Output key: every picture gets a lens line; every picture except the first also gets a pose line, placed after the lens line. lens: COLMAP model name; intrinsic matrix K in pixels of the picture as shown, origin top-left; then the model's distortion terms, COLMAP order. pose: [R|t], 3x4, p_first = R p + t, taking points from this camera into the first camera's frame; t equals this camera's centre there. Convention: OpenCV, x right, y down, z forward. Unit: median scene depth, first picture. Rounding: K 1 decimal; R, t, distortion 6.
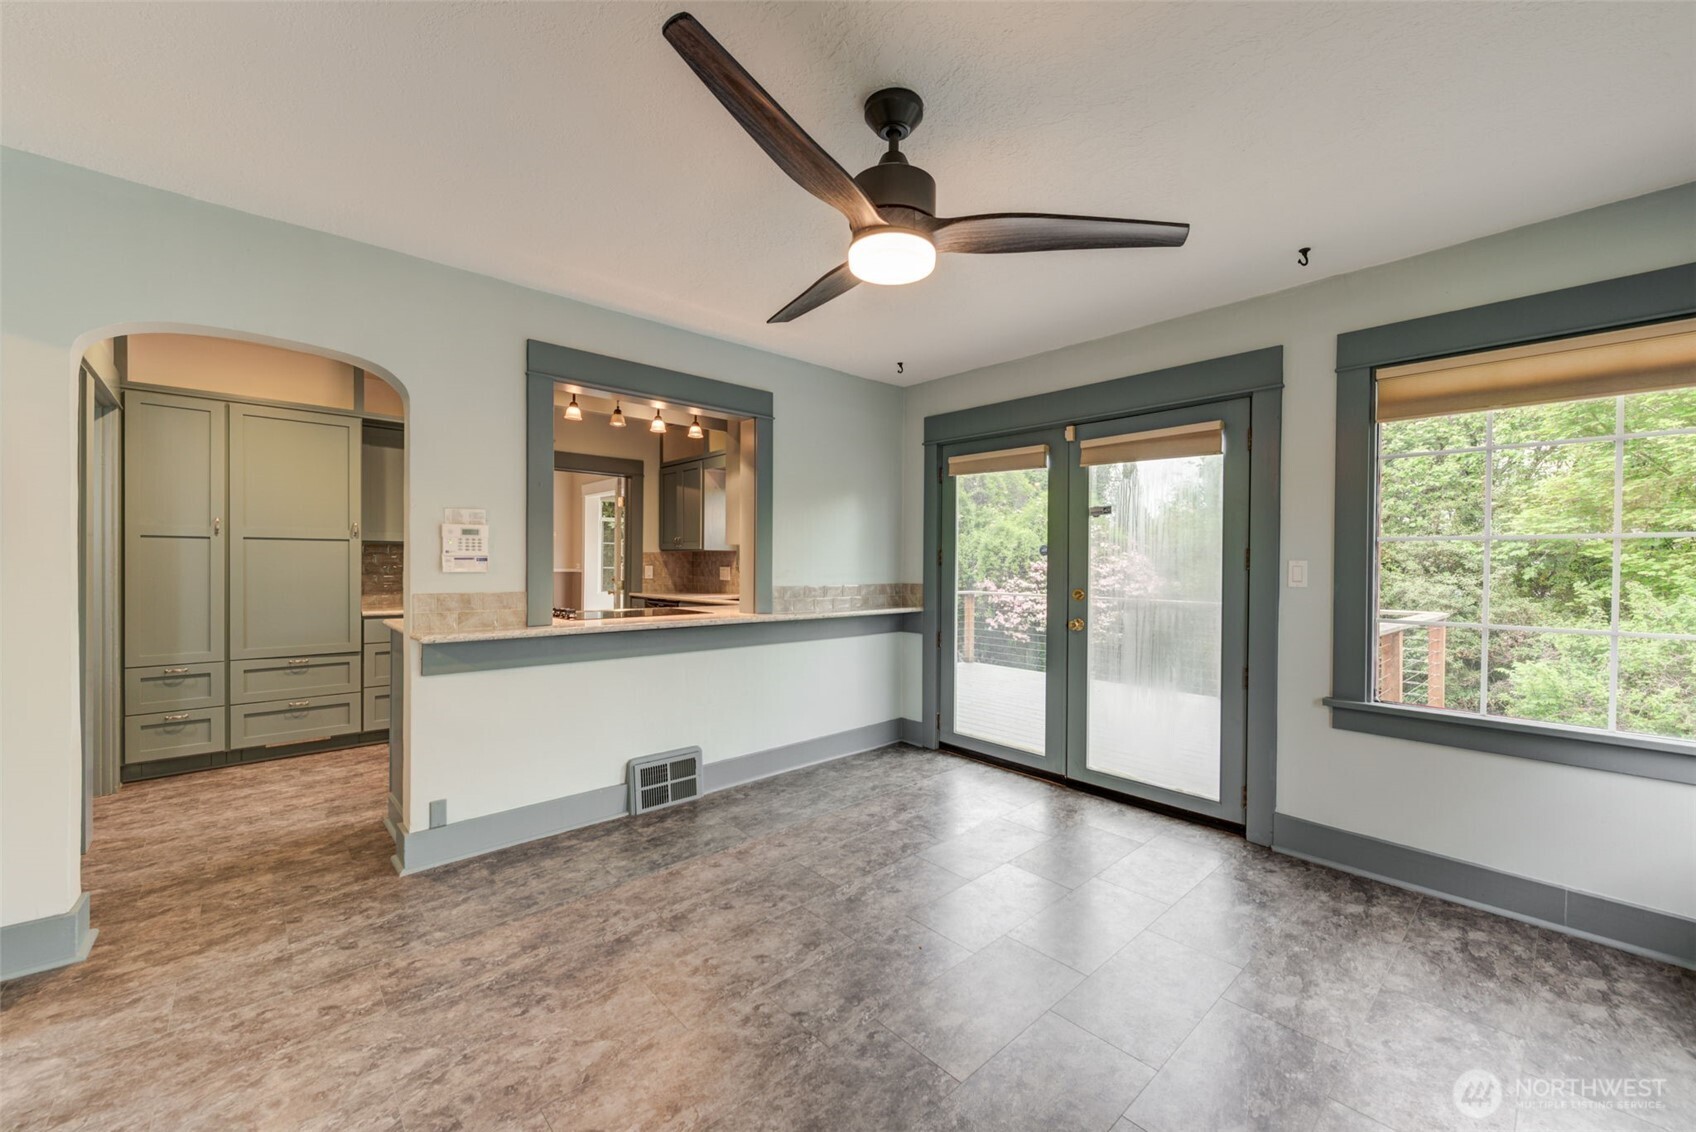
lens RADIAL K [[658.6, 0, 857.1], [0, 658.6, 565.1], [0, 0, 1]] dist [0.003427, -0.000597]
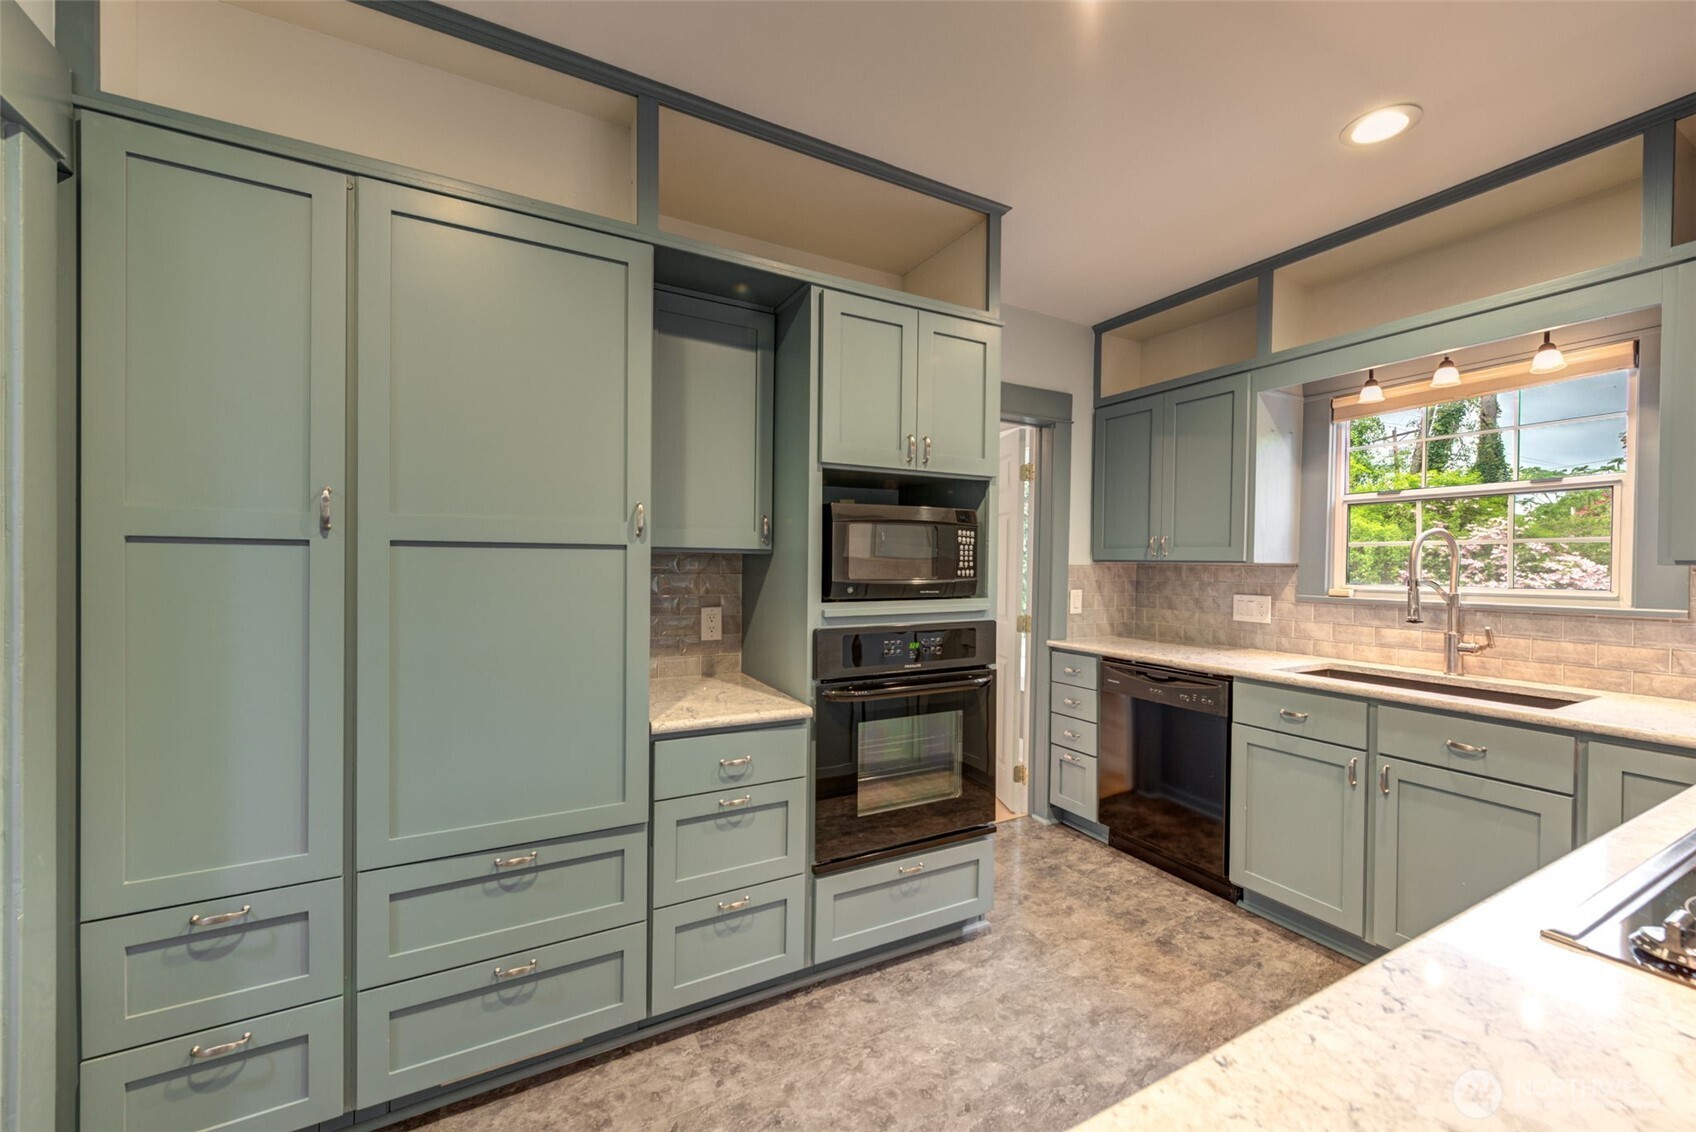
lens RADIAL K [[658.6, 0, 858.3], [0, 658.6, 563.8], [0, 0, 1]] dist [0.003427, -0.000597]
pose [[0.971903, 0.003042, -0.235361, -0.579737], [-0.003730, 0.999990, -0.002481, -0.029263], [0.235351, 0.003289, 0.971905, 0.695143]]
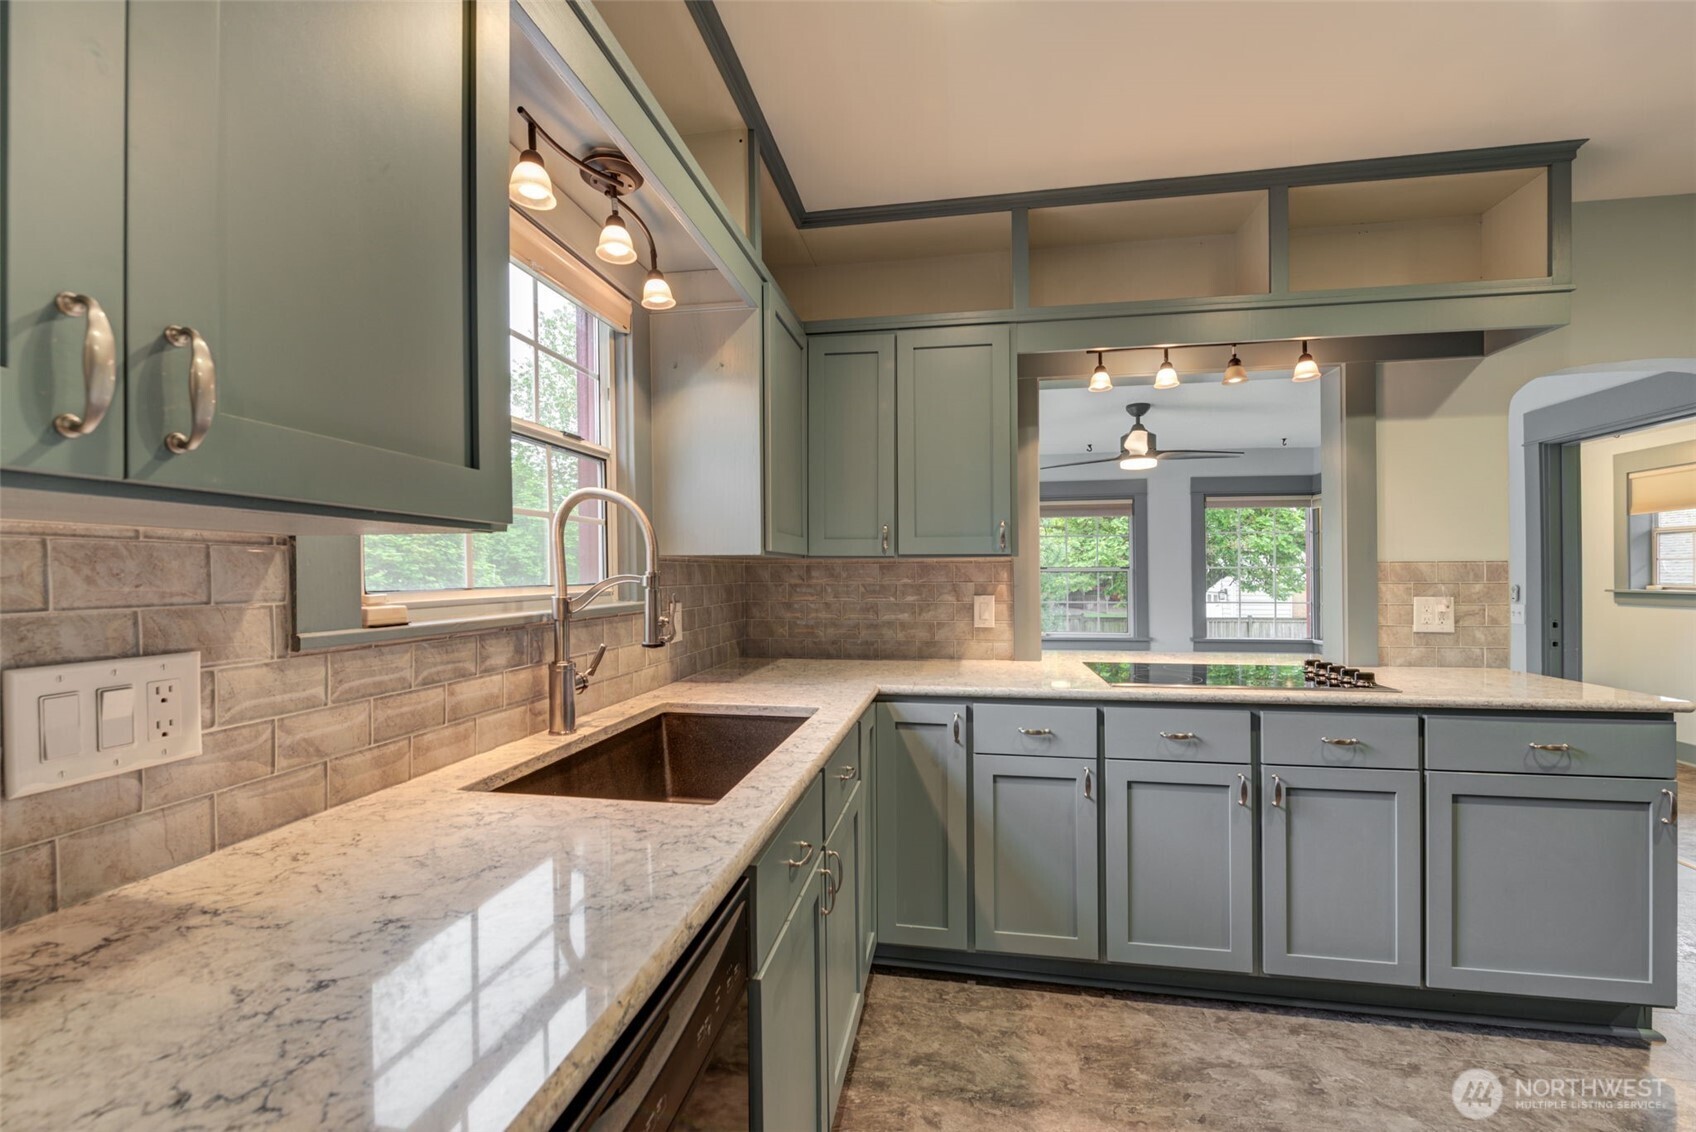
lens RADIAL K [[682.7, 0, 851.6], [0, 682.7, 572.4], [0, 0, 1]] dist [-0.004126, -0.000430]
pose [[-0.612953, -0.003559, 0.790111, -0.584311], [-0.000584, 0.999992, 0.004052, -0.021054], [-0.790119, 0.002022, -0.612950, 1.511837]]
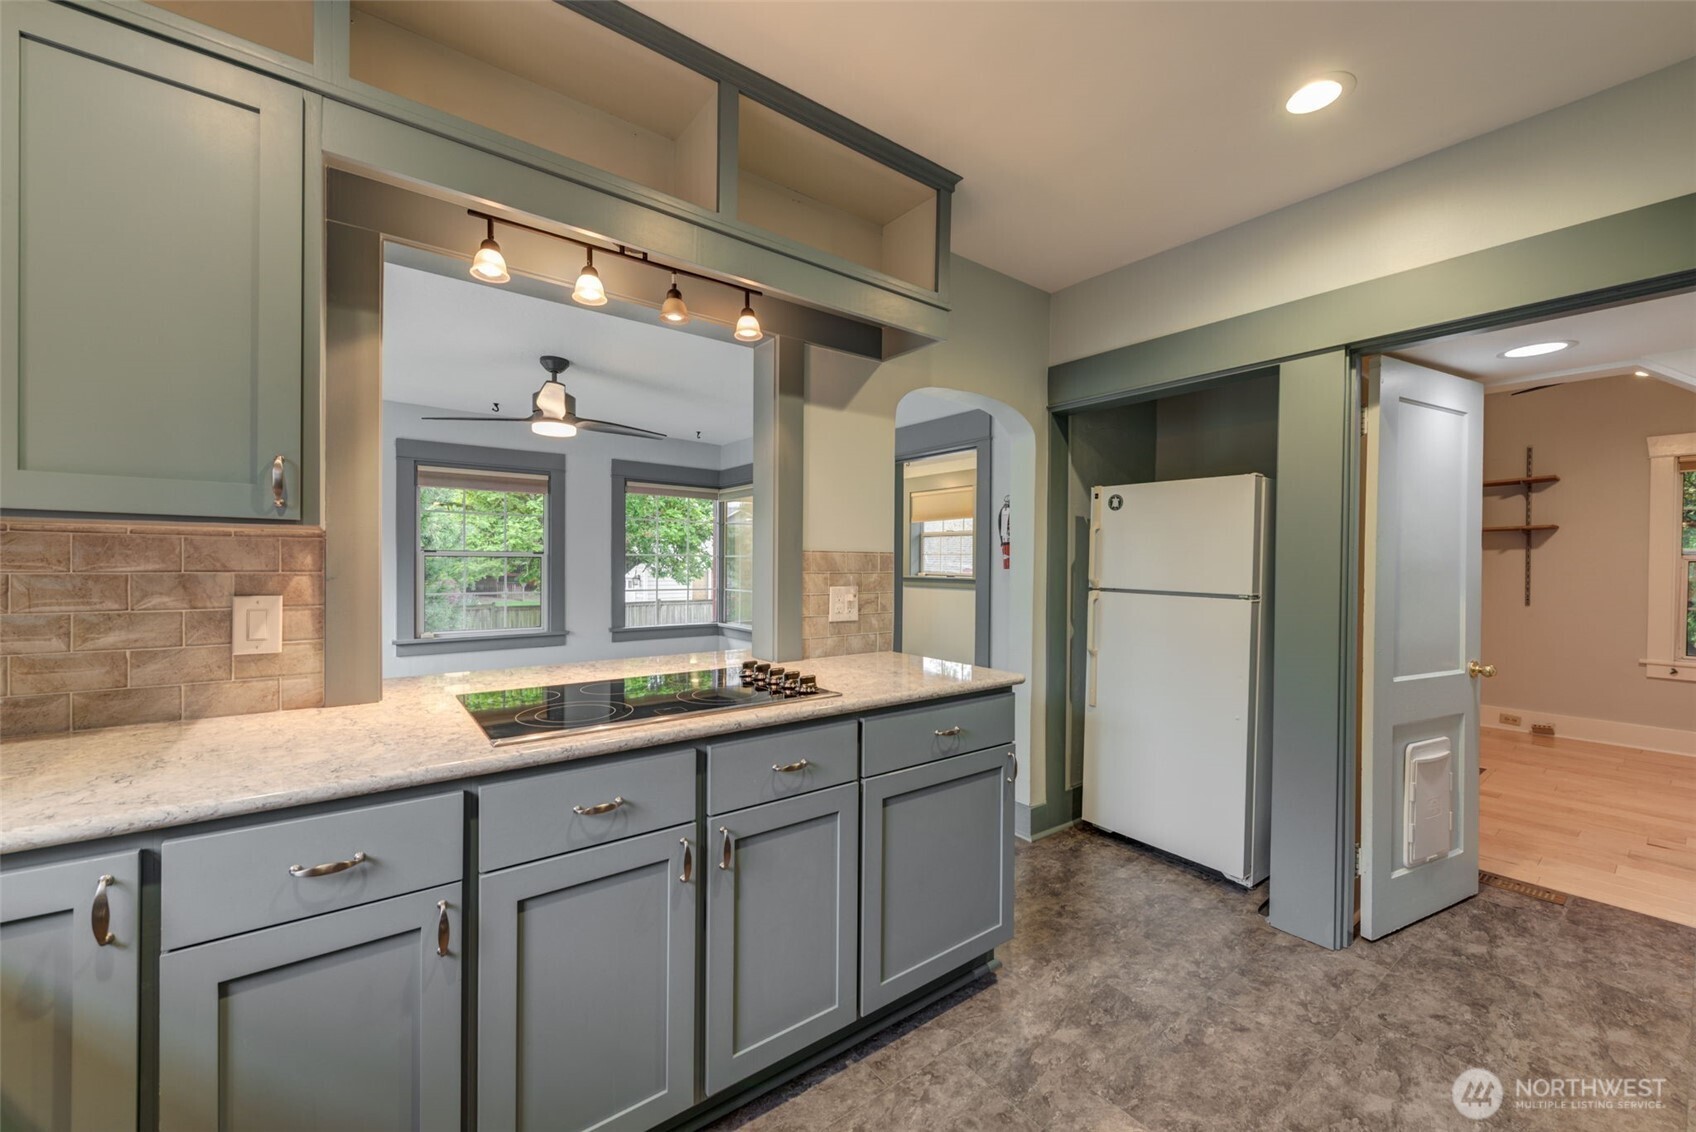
lens RADIAL K [[658.6, 0, 859.4], [0, 658.6, 563.3], [0, 0, 1]] dist [0.003427, -0.000597]
pose [[-0.996292, -0.018238, 0.084078, -0.486213], [-0.018025, 0.999832, 0.003293, -0.020230], [-0.084123, 0.001766, -0.996454, 1.323489]]
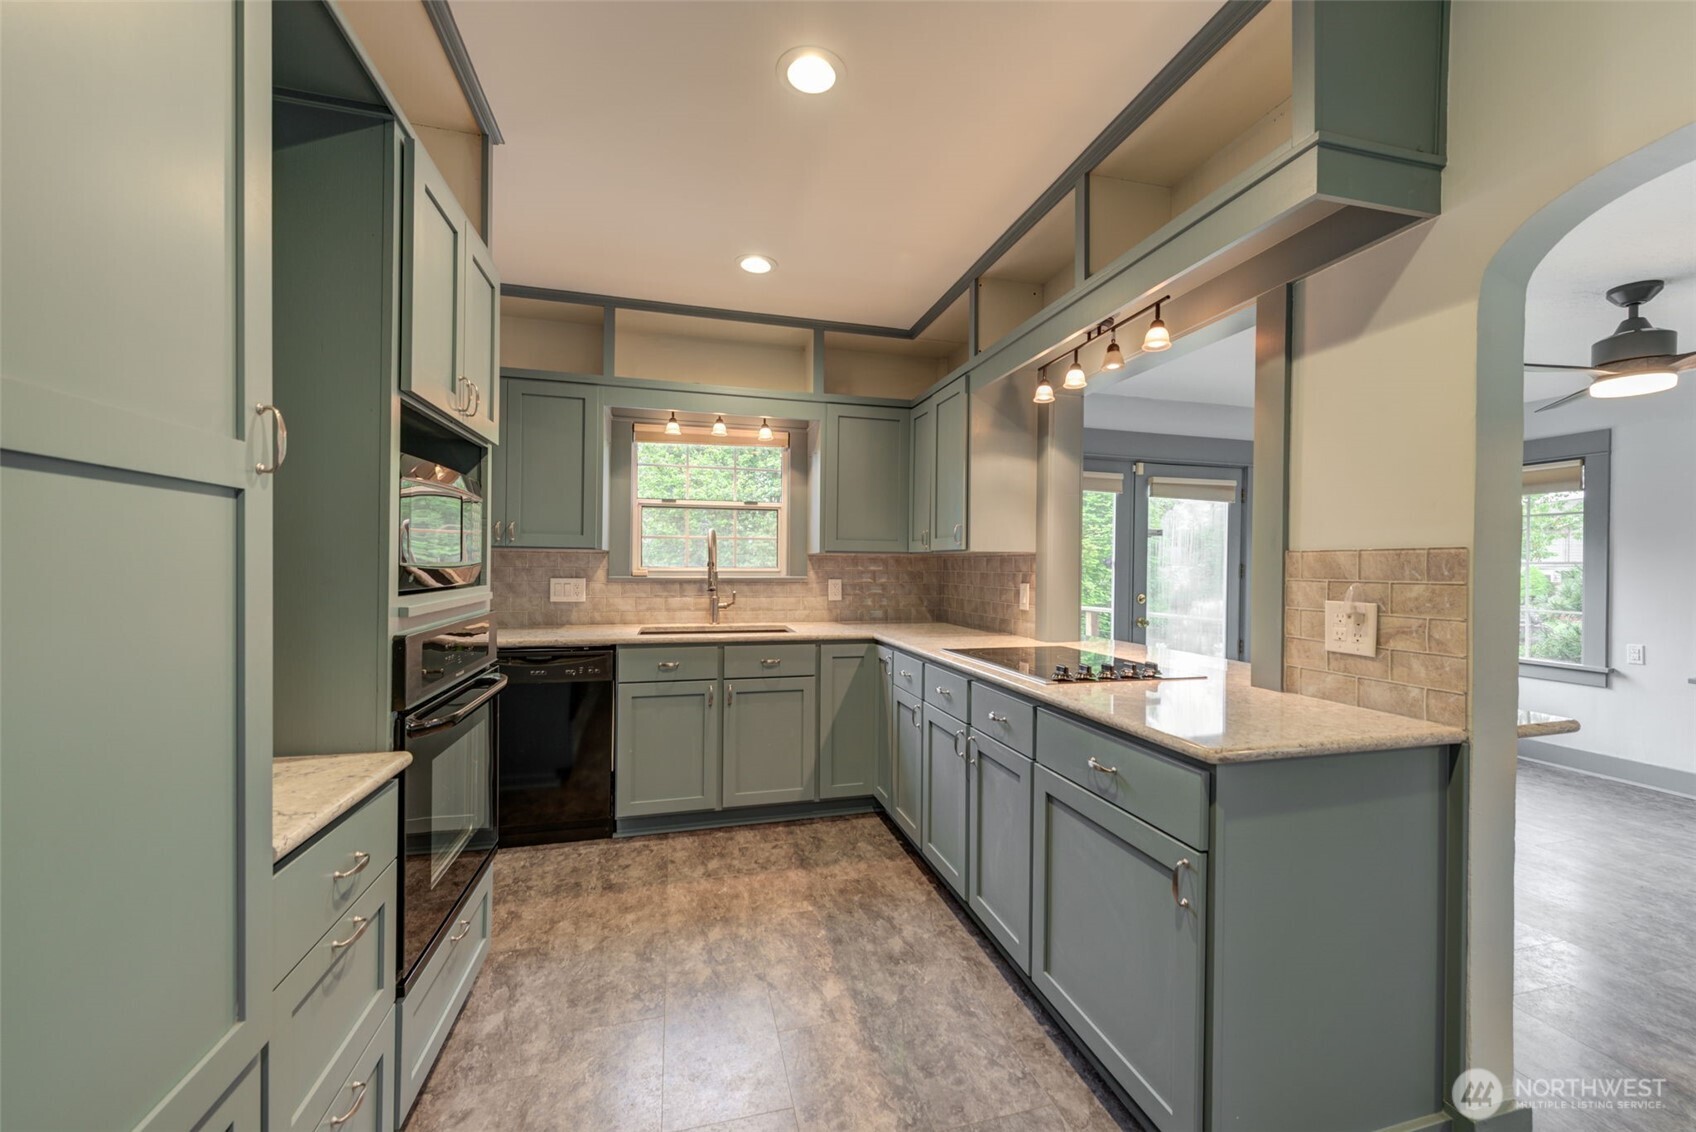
lens RADIAL K [[658.6, 0, 858.9], [0, 658.6, 561.9], [0, 0, 1]] dist [0.003427, -0.000597]
pose [[0.458983, 0.001788, 0.888443, -0.917248], [-0.004851, 0.999988, 0.000493, -0.020162], [-0.888432, -0.004536, 0.458987, 0.807677]]
